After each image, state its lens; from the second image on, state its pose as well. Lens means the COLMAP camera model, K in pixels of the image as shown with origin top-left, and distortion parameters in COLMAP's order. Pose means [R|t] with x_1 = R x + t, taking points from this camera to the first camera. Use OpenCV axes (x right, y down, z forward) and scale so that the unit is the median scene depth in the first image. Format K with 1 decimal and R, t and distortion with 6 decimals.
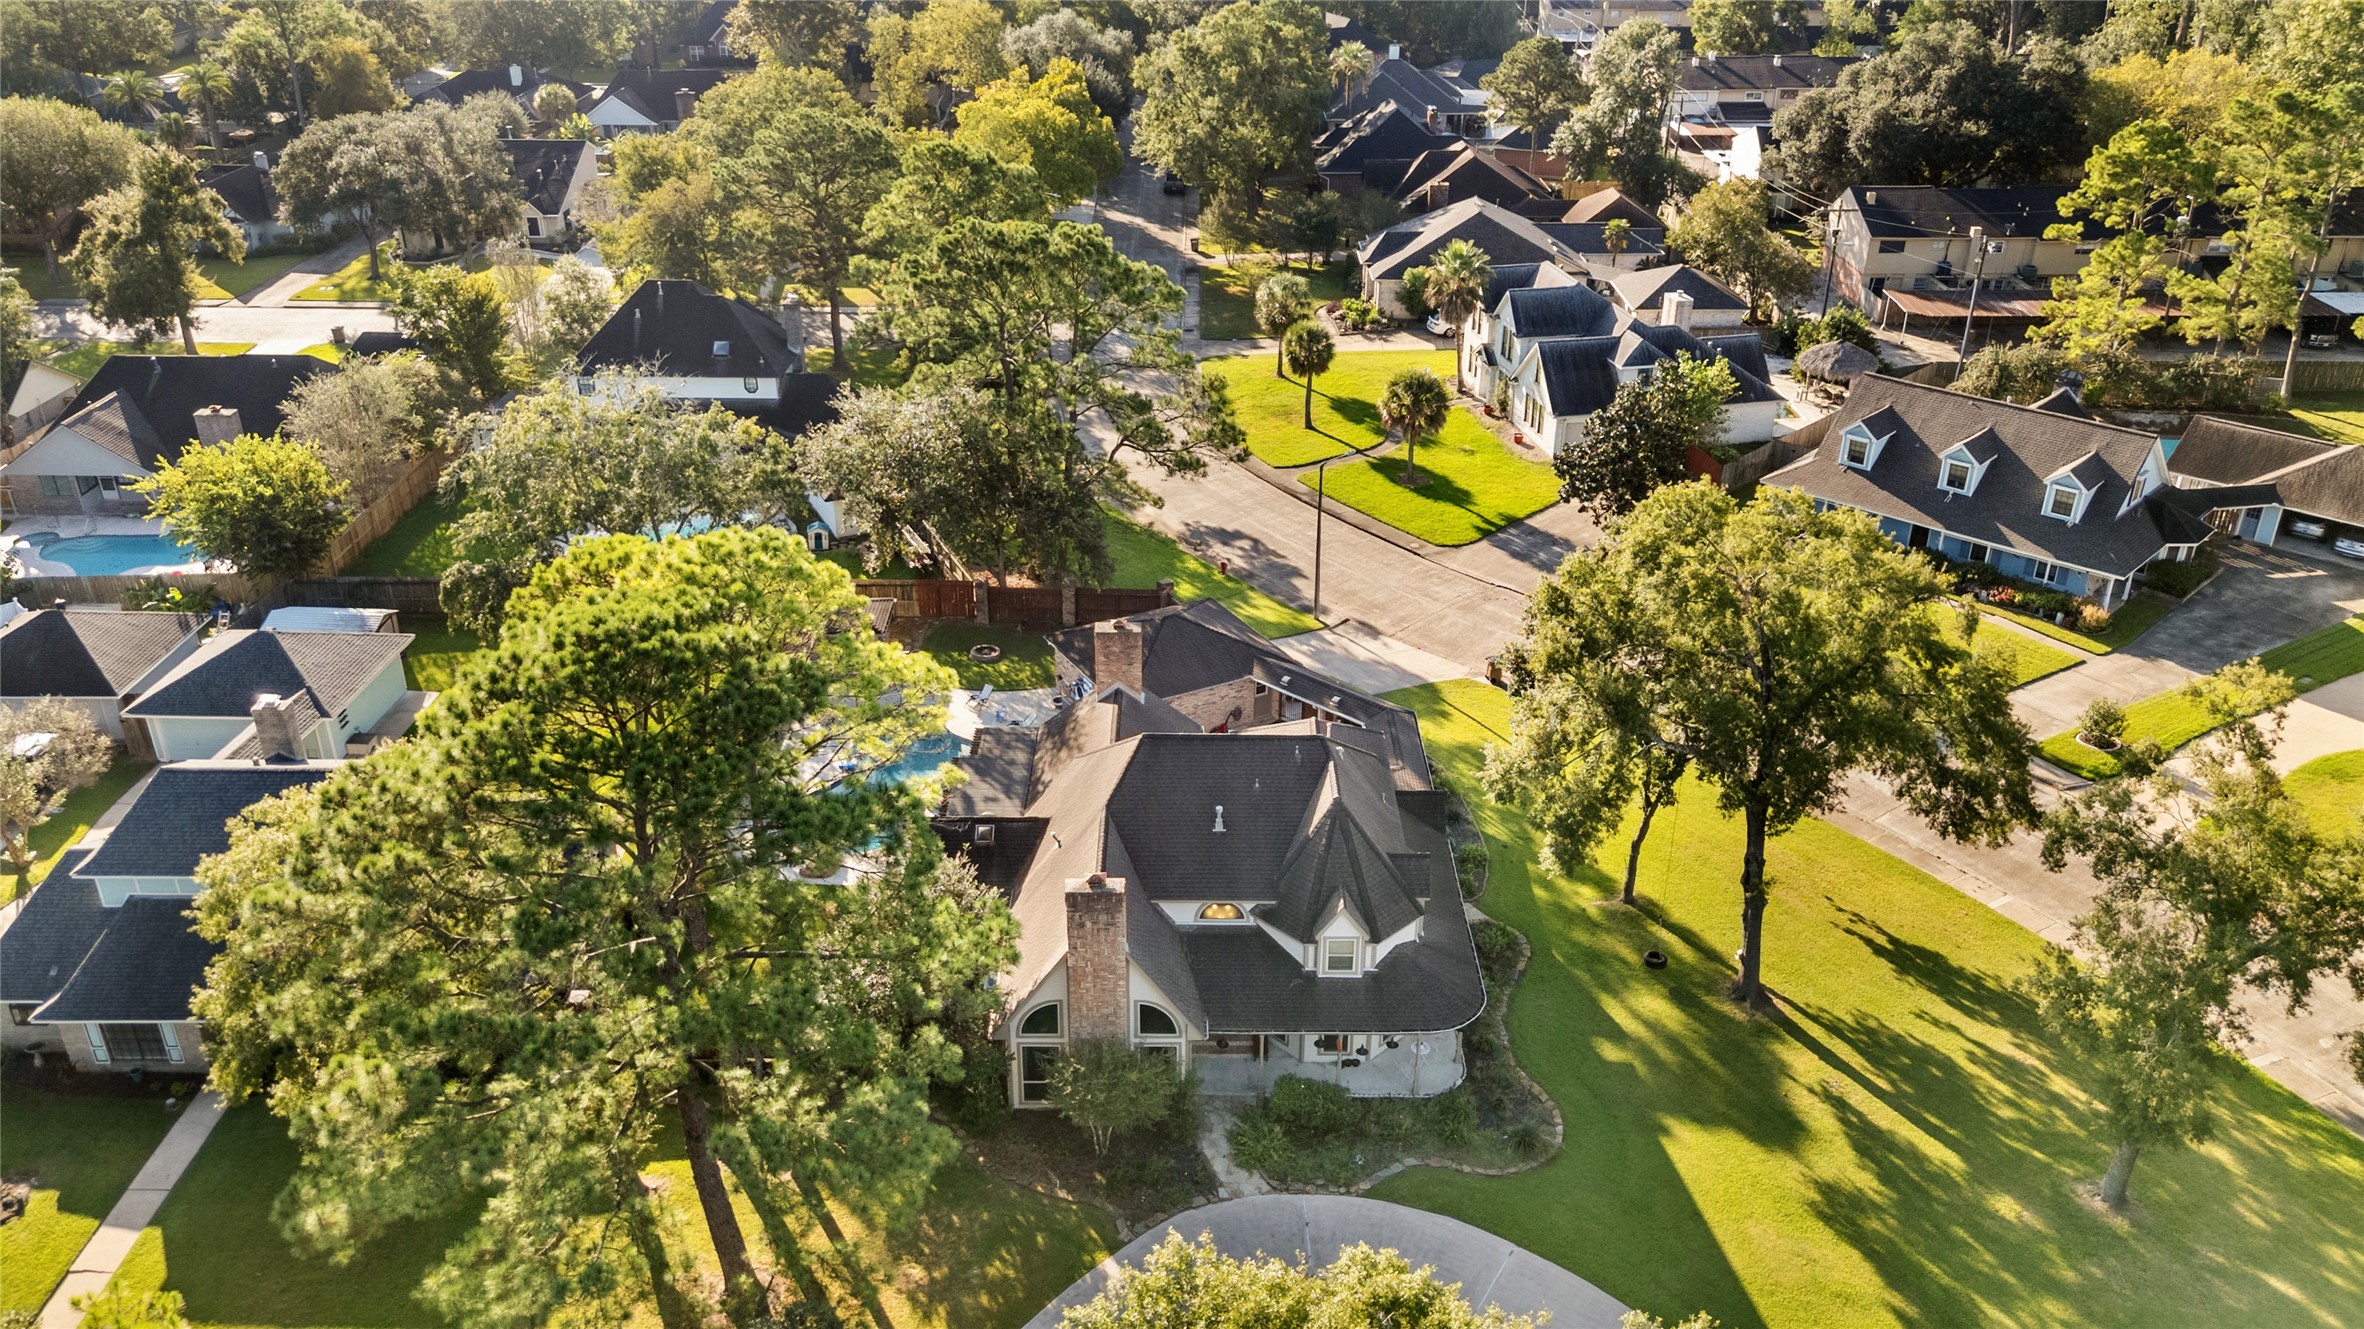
lens RADIAL K [[1722.9, 0, 1172.1], [0, 1722.9, 695.9], [0, 0, 1]] dist [0.036322, -0.035071]
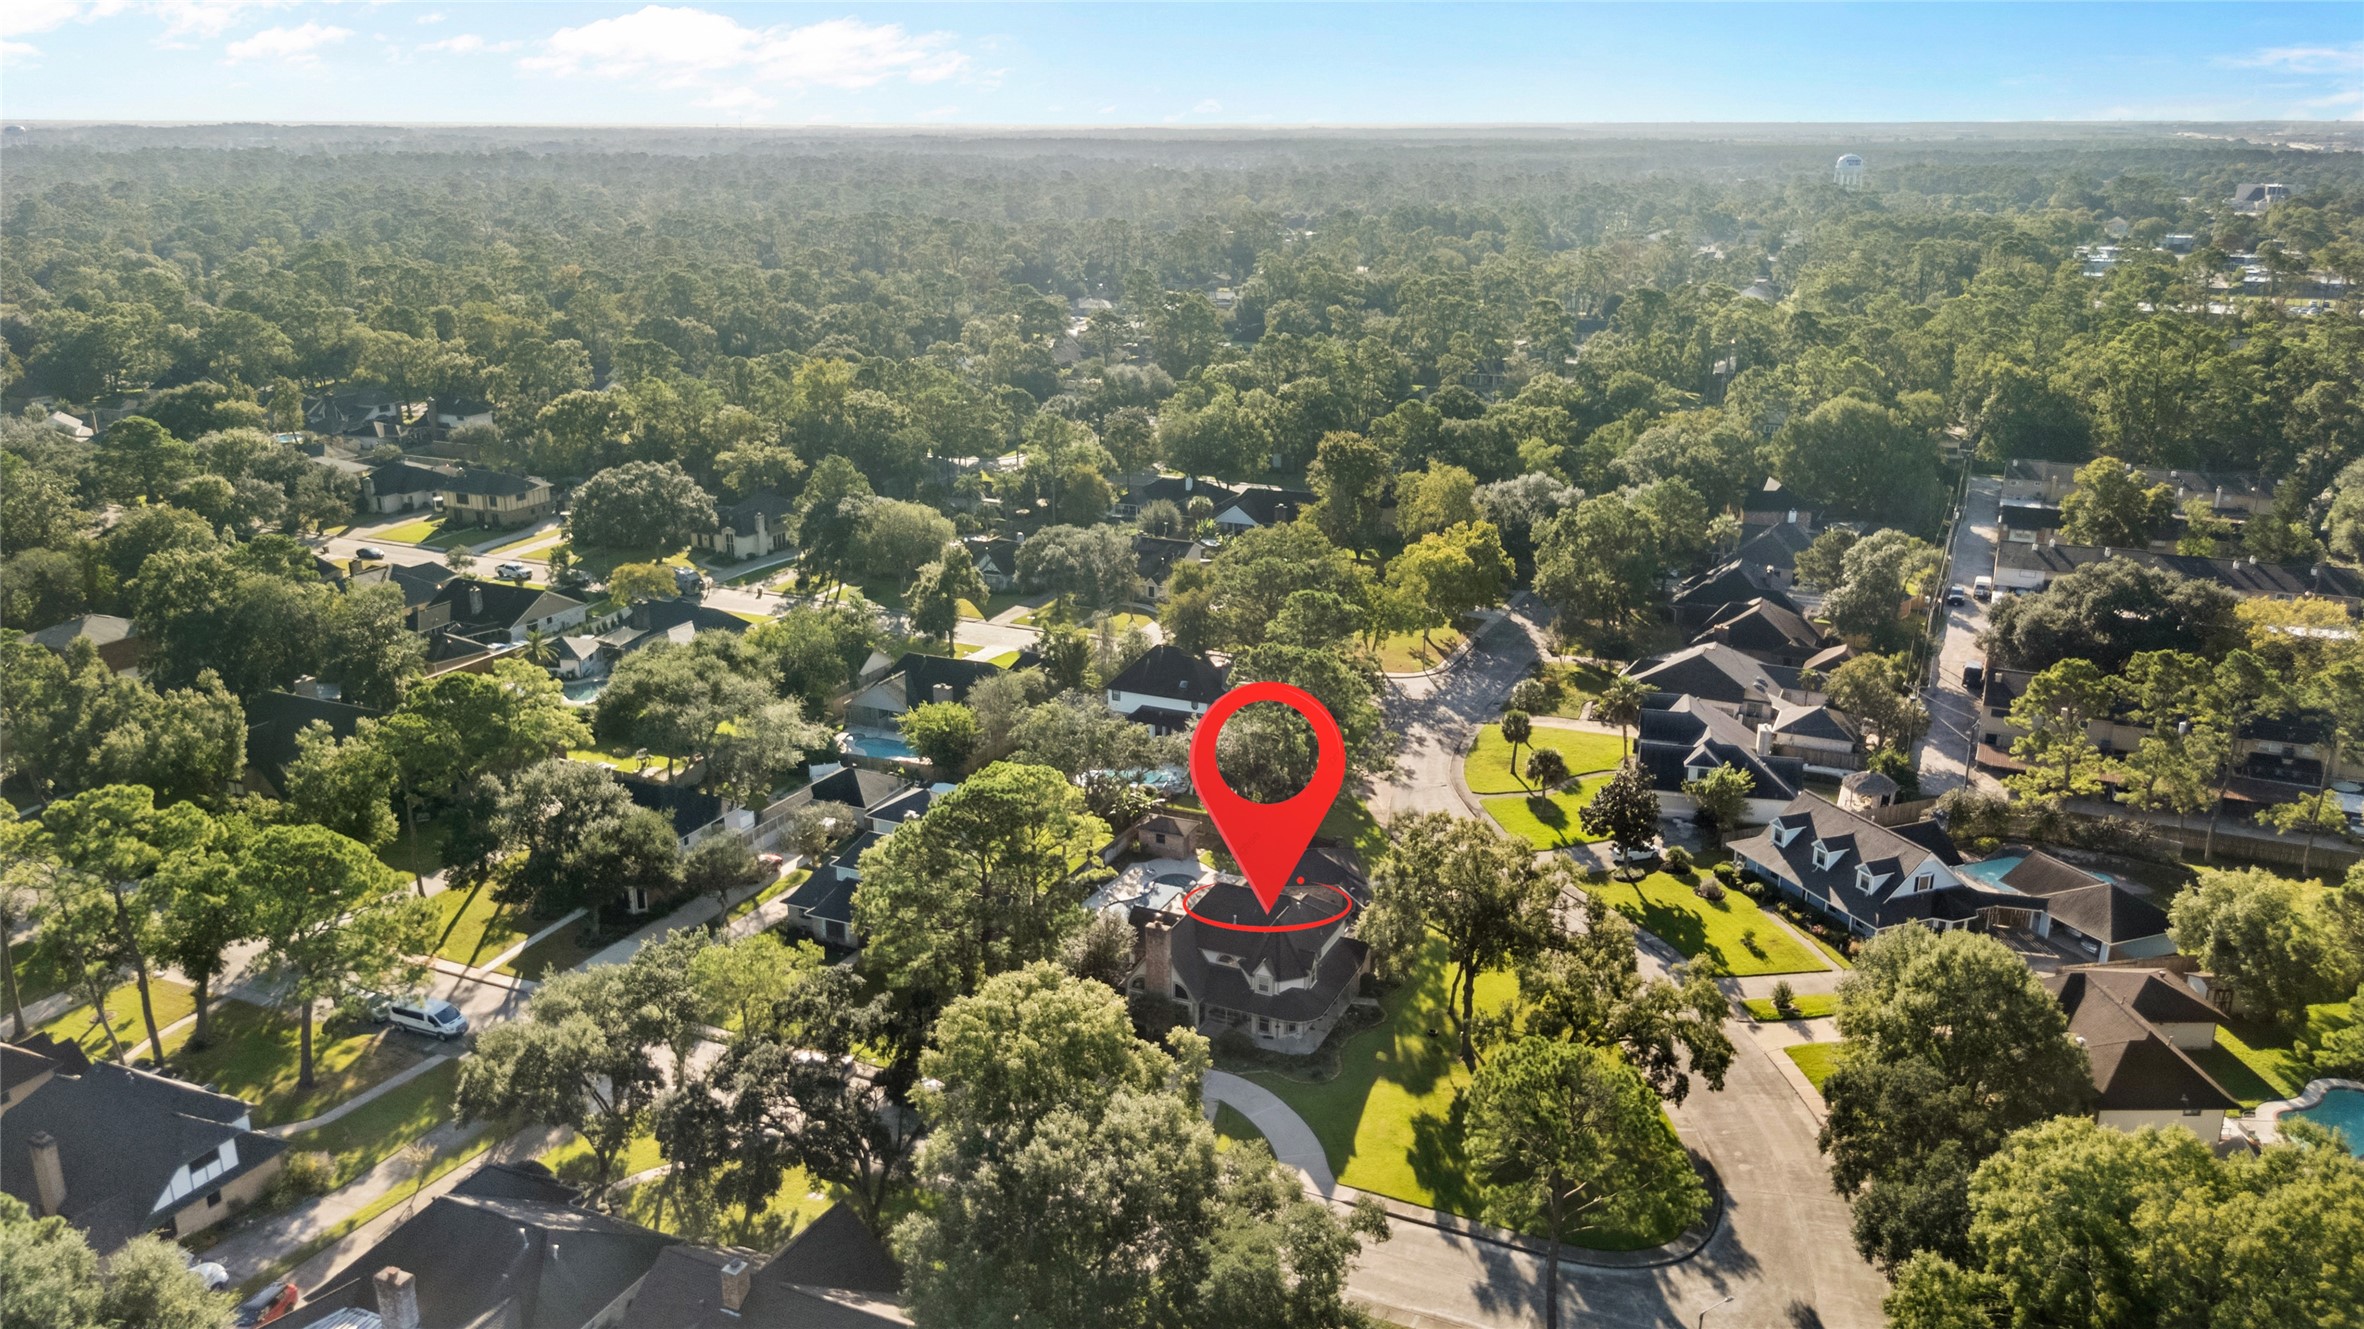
lens RADIAL K [[1729.2, 0, 1182.0], [0, 1729.2, 664.5], [0, 0, 1]] dist [0.078288, -0.044619]
pose [[0.908344, 0.120589, -0.400461, 0.621681], [-0.193668, 0.969960, -0.147206, 0.067043], [0.370680, 0.211270, 0.904412, -0.891838]]
